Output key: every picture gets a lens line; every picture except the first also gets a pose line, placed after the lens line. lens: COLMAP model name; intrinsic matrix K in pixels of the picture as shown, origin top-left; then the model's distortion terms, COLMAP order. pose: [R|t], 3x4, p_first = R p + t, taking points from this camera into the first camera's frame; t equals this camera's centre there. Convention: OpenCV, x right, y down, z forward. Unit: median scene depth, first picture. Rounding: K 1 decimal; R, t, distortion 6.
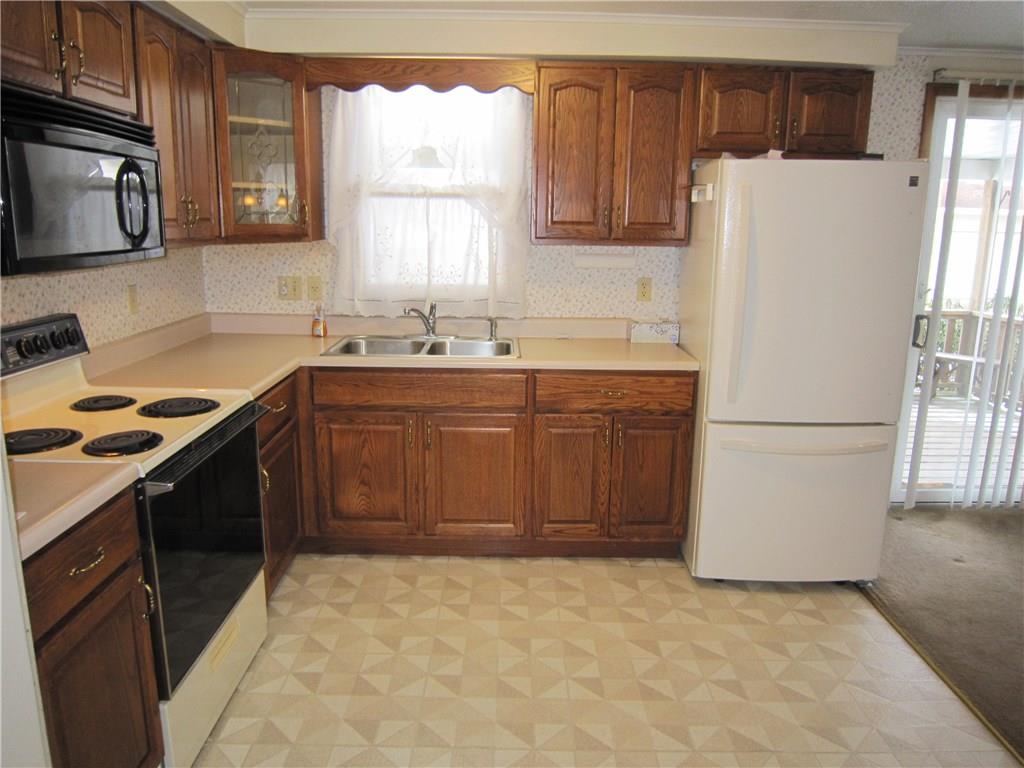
lens RADIAL K [[726.7, 0, 512.0], [0, 726.7, 384.0], [0, 0, 1]] dist [-0.050928, 0.001659]
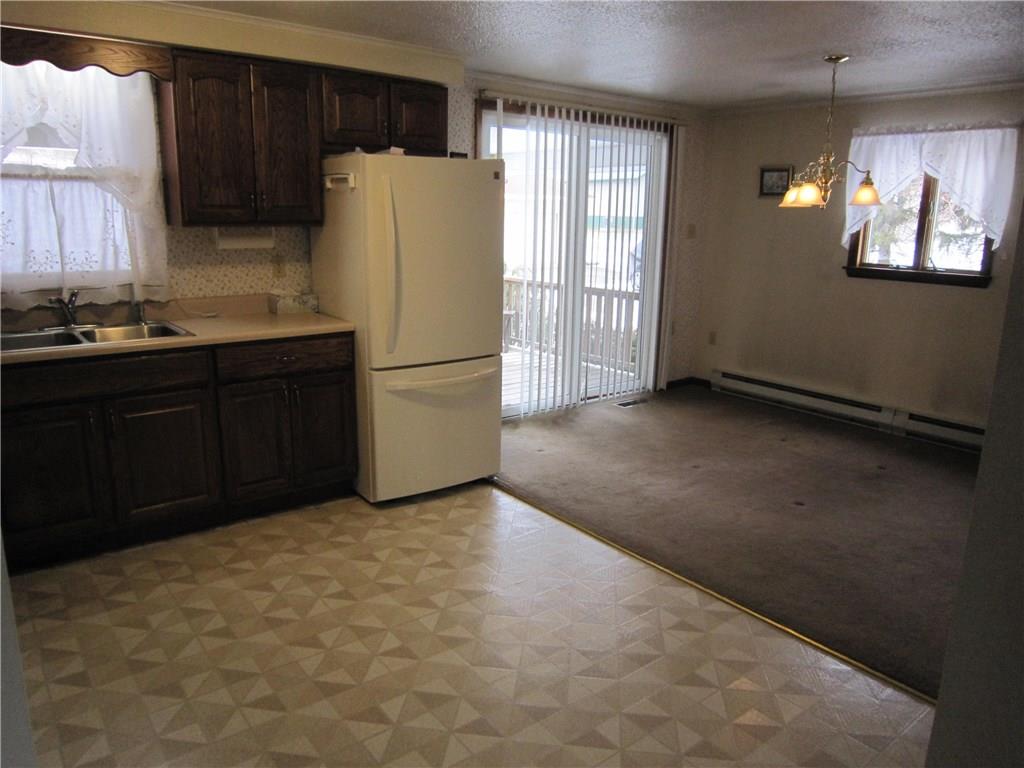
lens RADIAL K [[715.8, 0, 512.0], [0, 715.8, 384.0], [0, 0, 1]] dist [-0.052457, -0.000959]
pose [[0.787321, -0.139019, 0.600666, -0.246323], [0.123998, 0.990044, 0.066608, 0.021239], [-0.603946, 0.022040, 0.796720, -0.085524]]
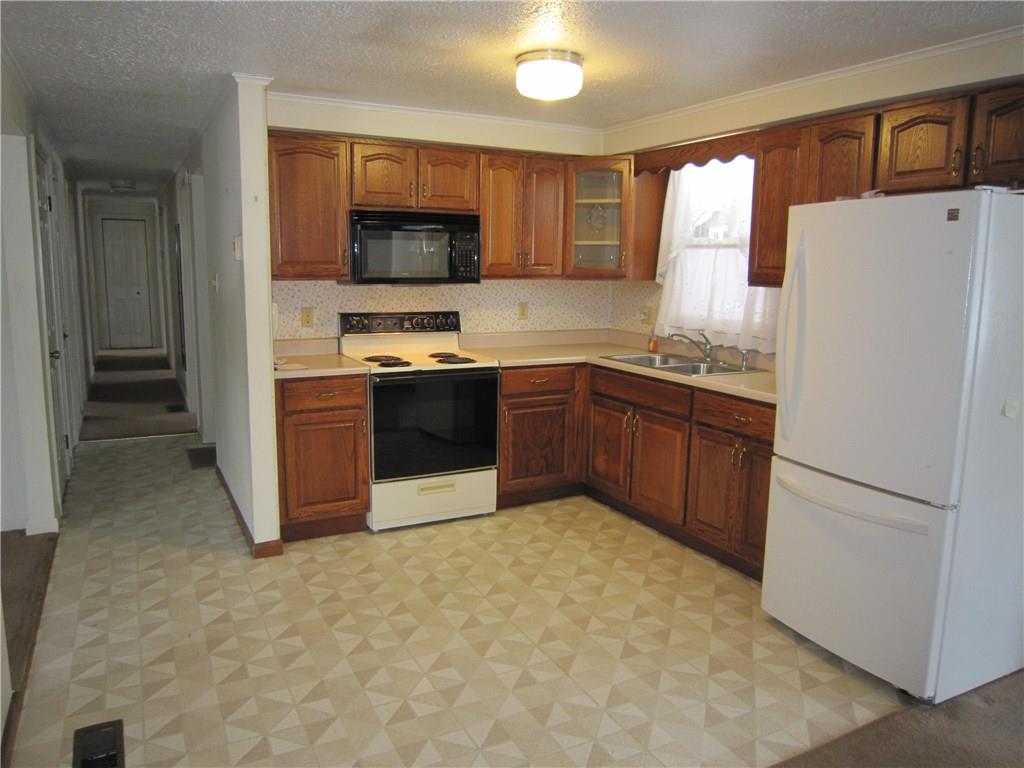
lens RADIAL K [[744.3, 0, 512.0], [0, 744.3, 384.0], [0, 0, 1]] dist [-0.010203, -0.001250]
pose [[0.467466, 0.136989, -0.873332, 0.932131], [-0.203207, 0.978117, 0.044655, -0.017444], [0.860339, 0.156592, 0.485074, 0.129511]]
